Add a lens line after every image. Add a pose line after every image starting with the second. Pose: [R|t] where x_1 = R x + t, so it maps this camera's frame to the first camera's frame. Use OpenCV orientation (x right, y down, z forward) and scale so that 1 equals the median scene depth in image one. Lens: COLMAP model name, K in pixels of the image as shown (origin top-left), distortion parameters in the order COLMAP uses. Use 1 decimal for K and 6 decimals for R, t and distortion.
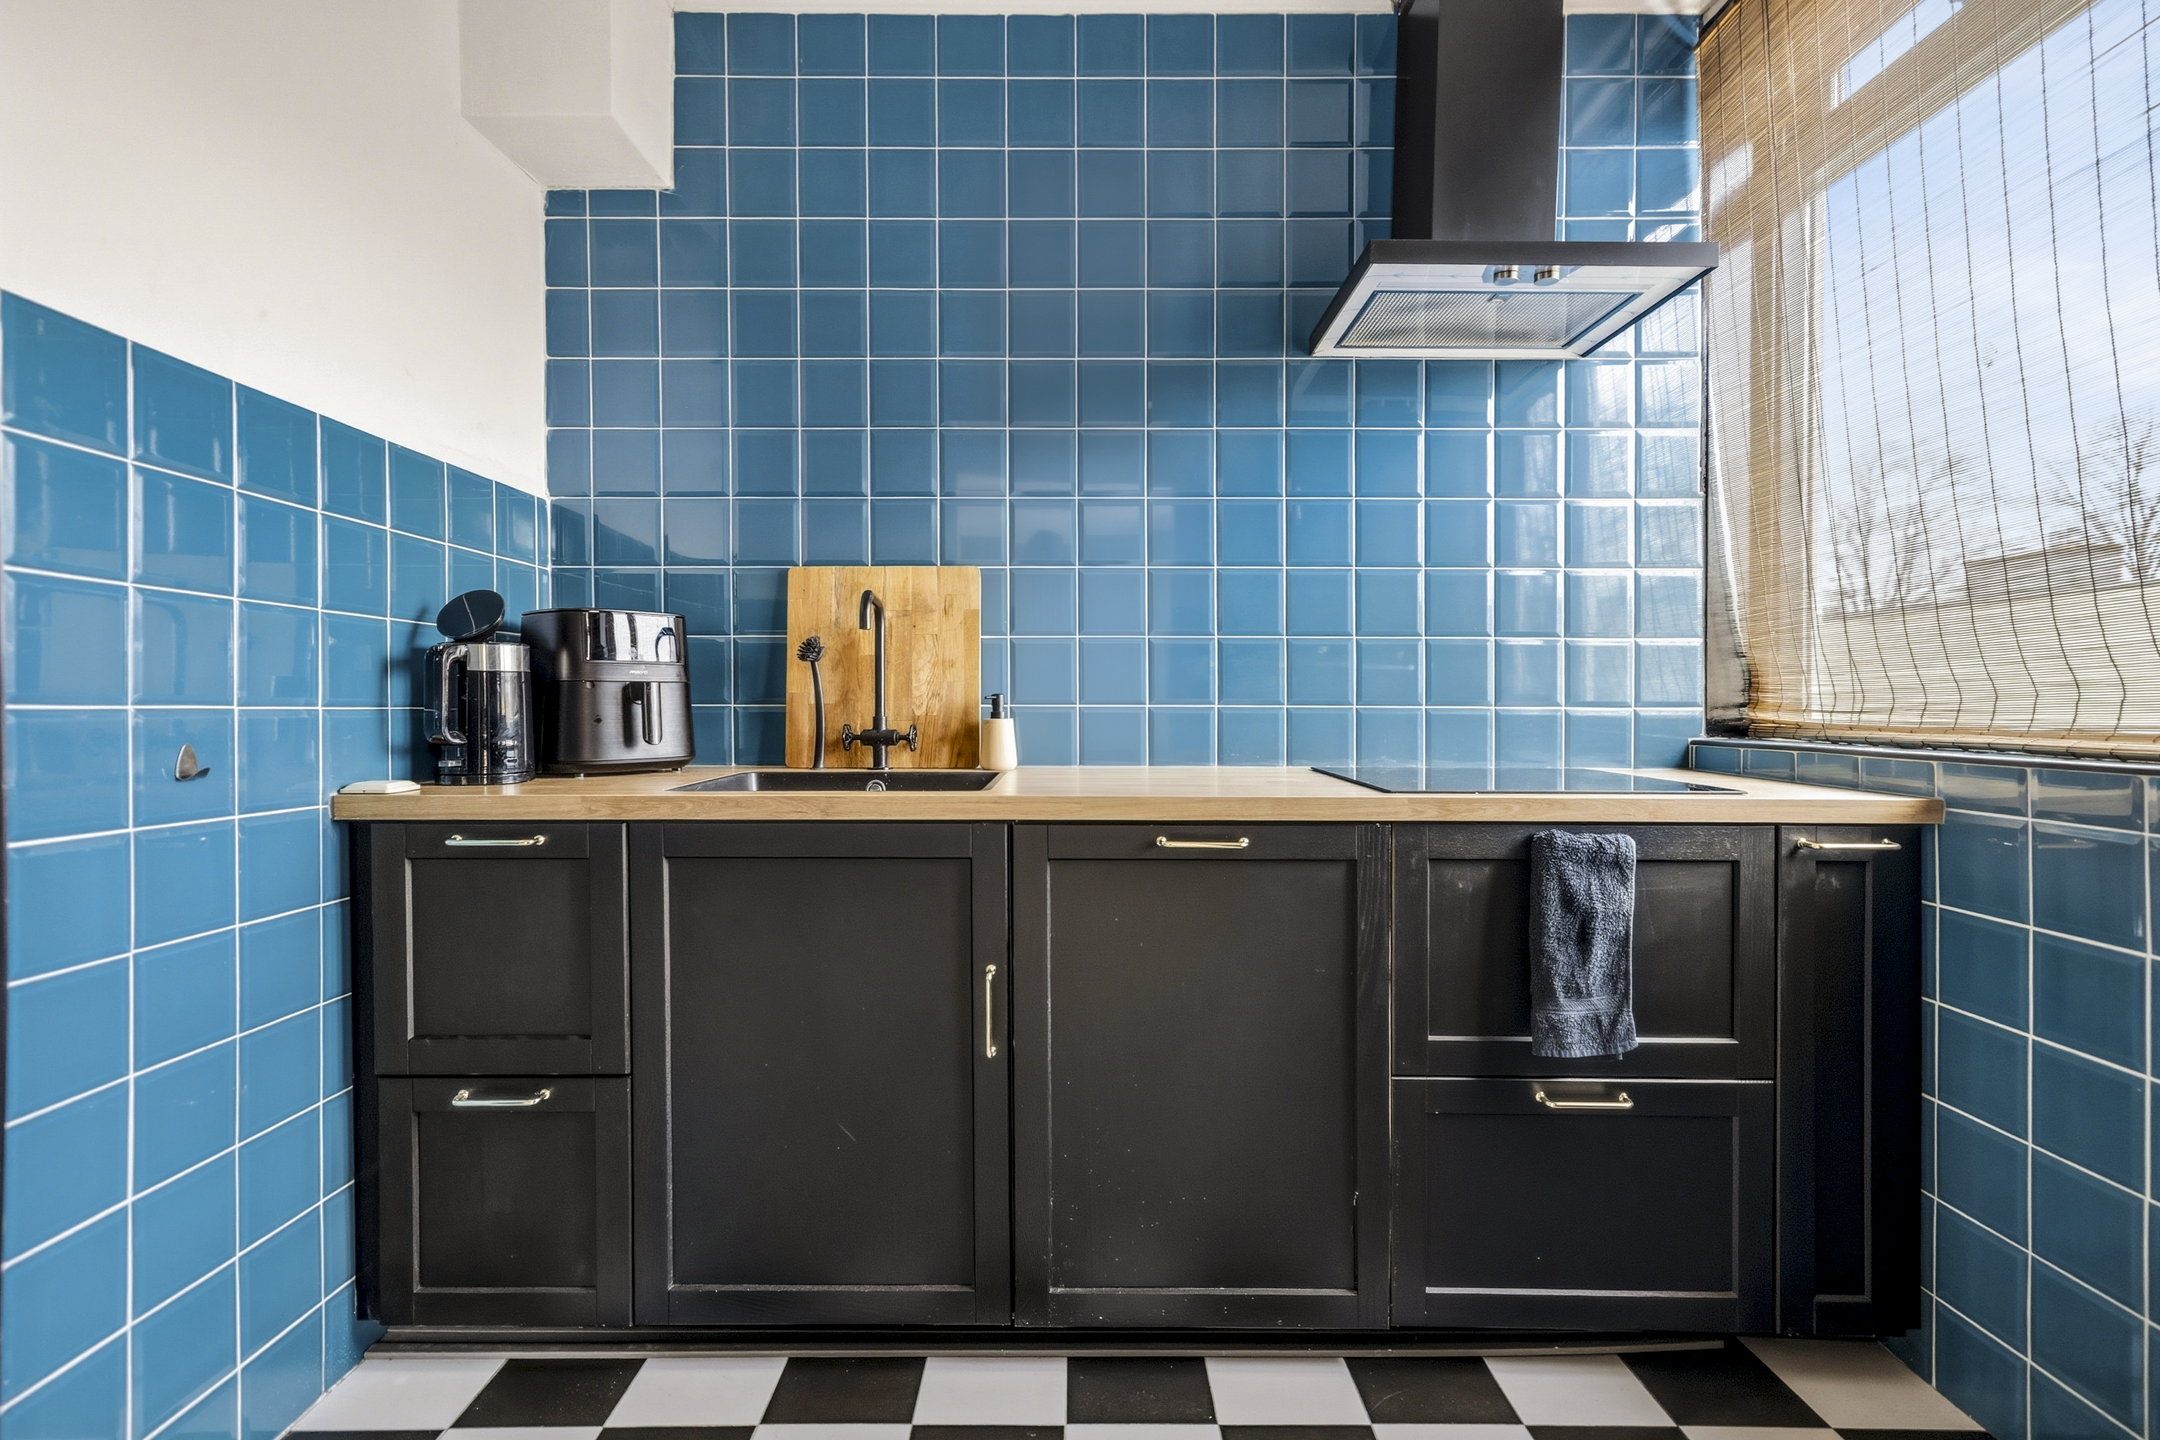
lens RADIAL K [[1004.2, 0, 1078.6], [0, 1004.2, 708.1], [0, 0, 1]] dist [0.010913, -0.000140]
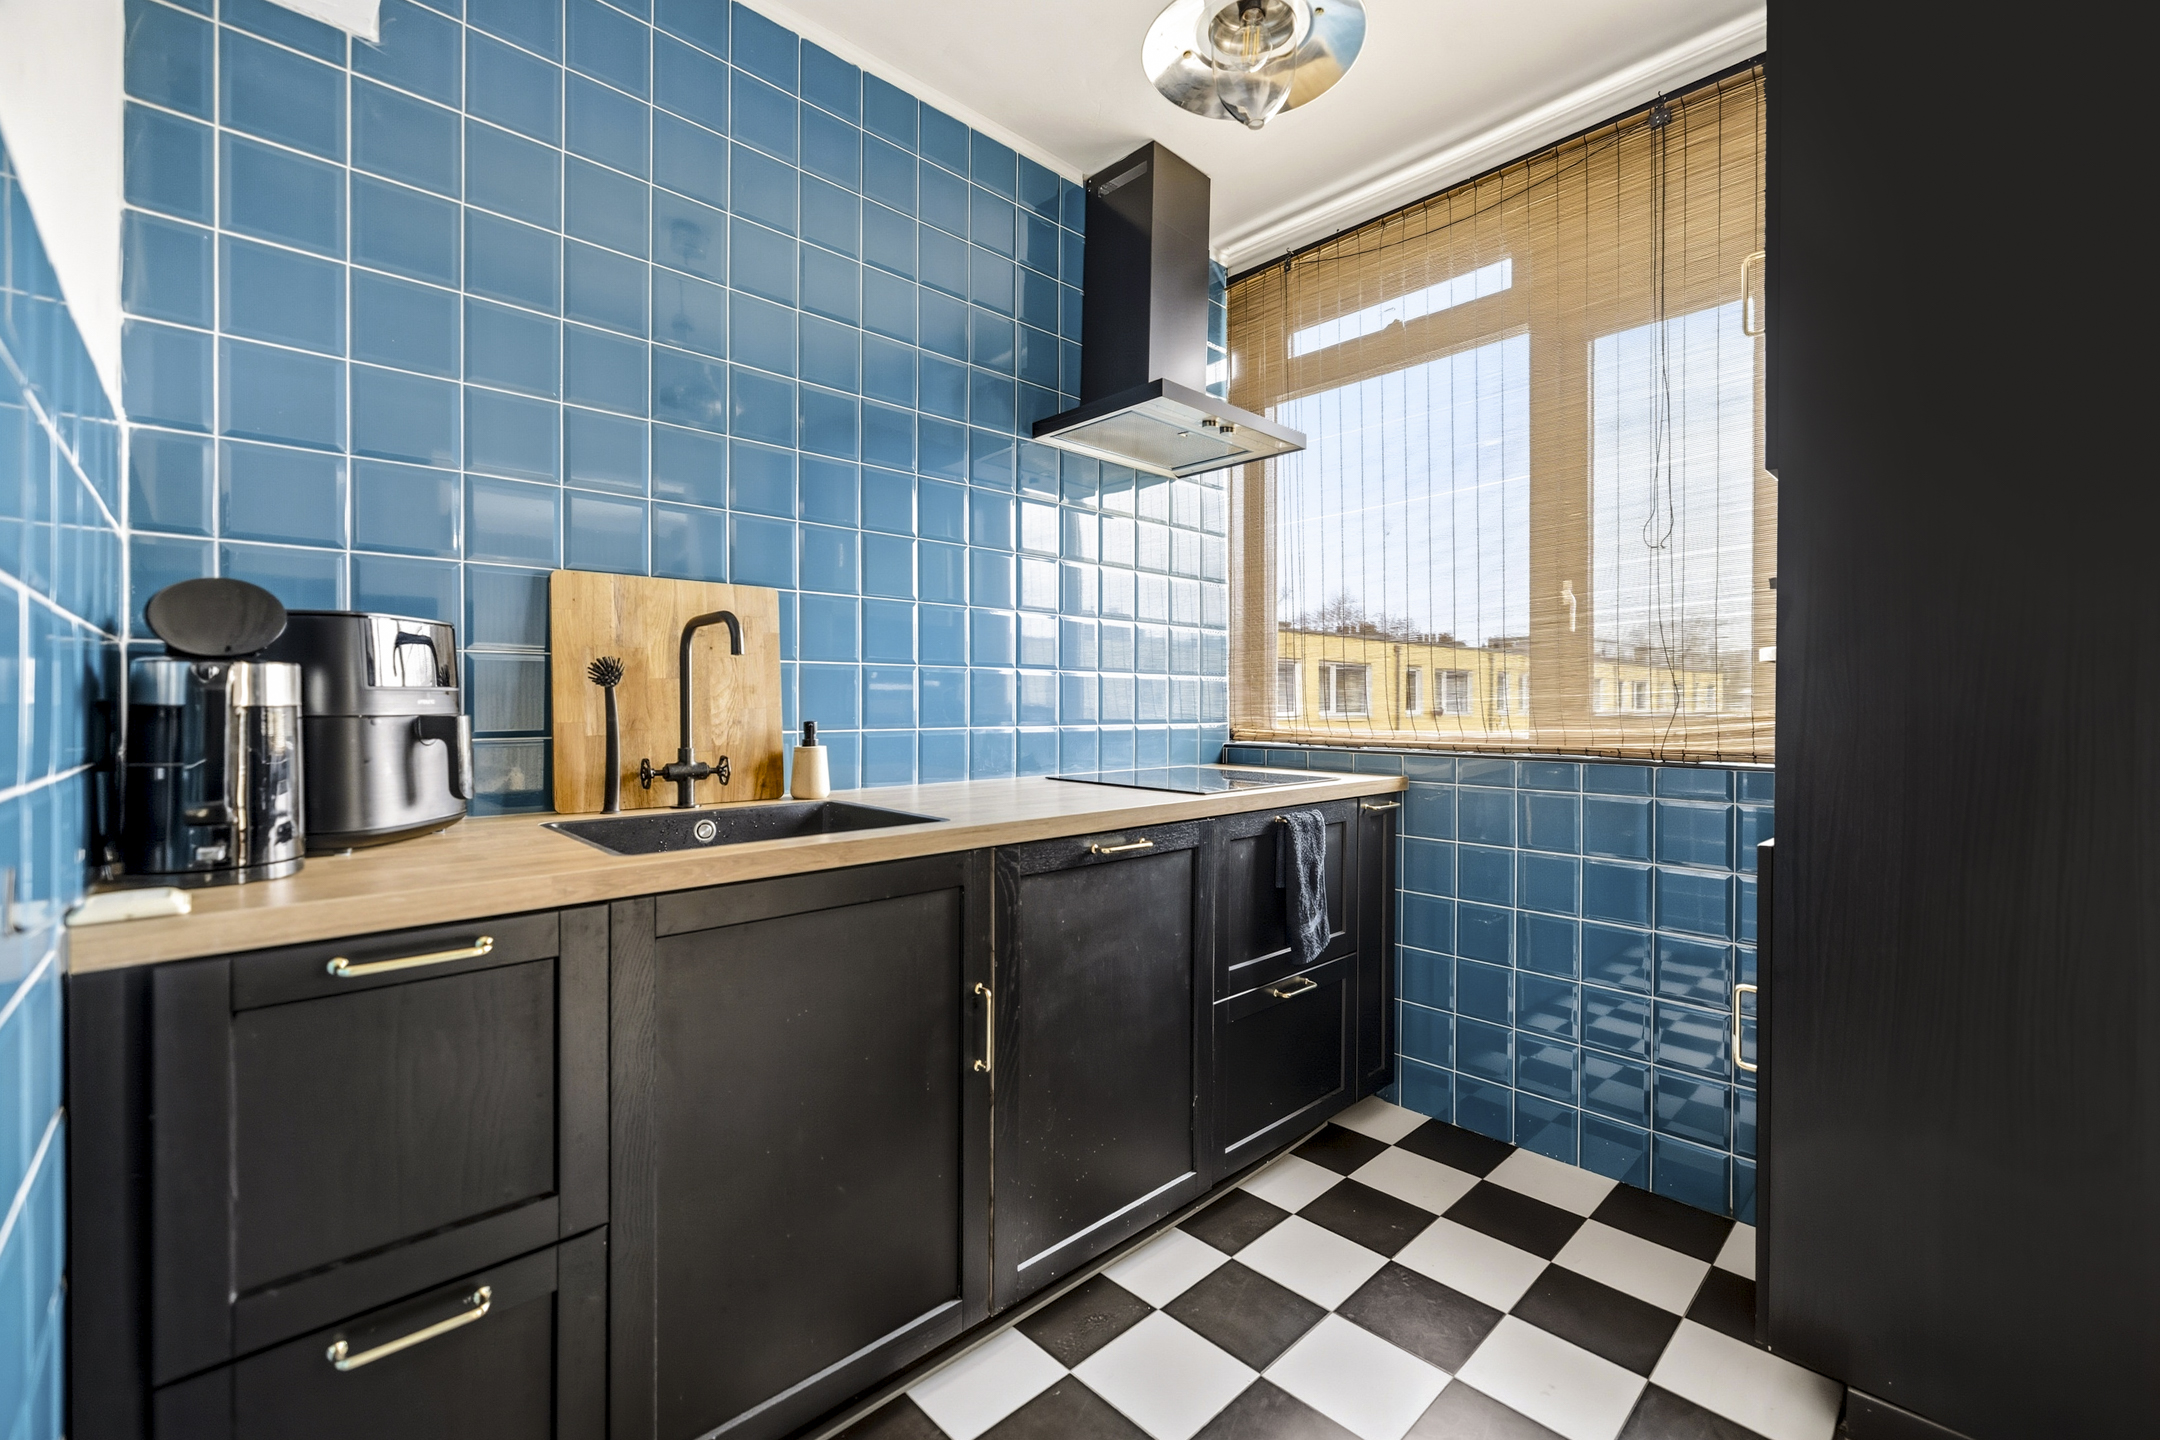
lens RADIAL K [[903.6, 0, 1077.4], [0, 903.6, 696.7], [0, 0, 1]] dist [0.000681, 0.000052]
pose [[0.728078, 0.002563, 0.685489, -0.501343], [0.002421, 0.999977, -0.006310, -0.031757], [-0.685490, 0.006254, 0.728055, 0.176442]]
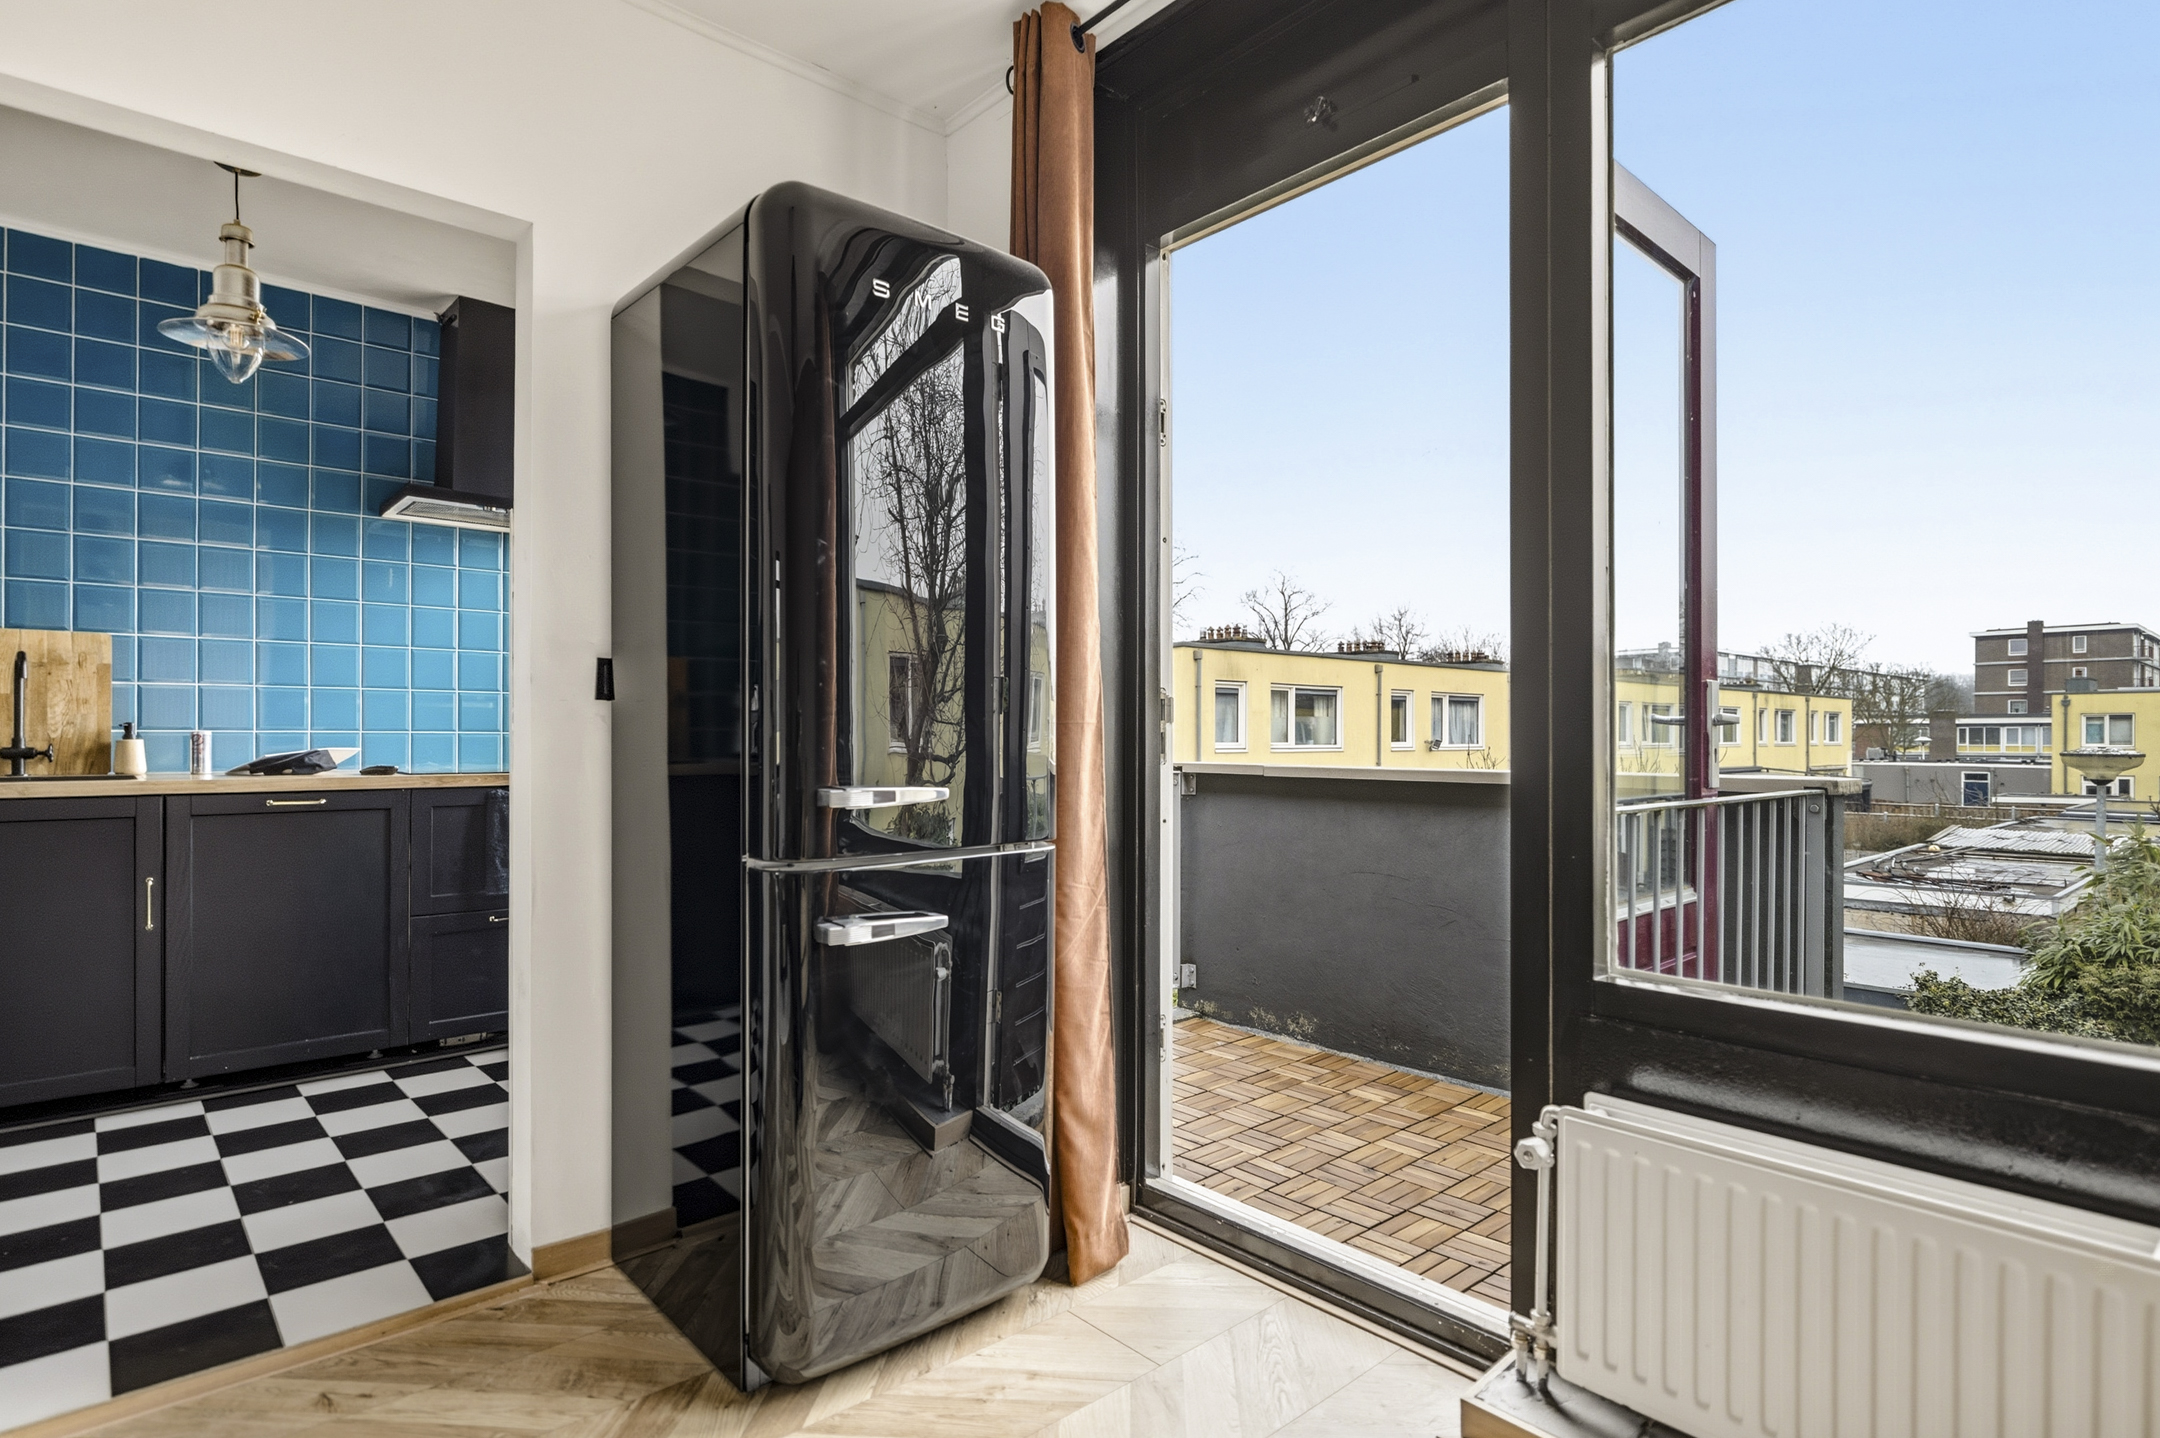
lens RADIAL K [[1125.3, 0, 1085.7], [0, 1125.3, 727.4], [0, 0, 1]] dist [0.000942, -0.000140]
pose [[0.747247, 0.004362, 0.664533, -0.130999], [0.002658, 0.999951, -0.009553, 0.012348], [-0.664542, 0.008905, 0.747198, -1.168405]]
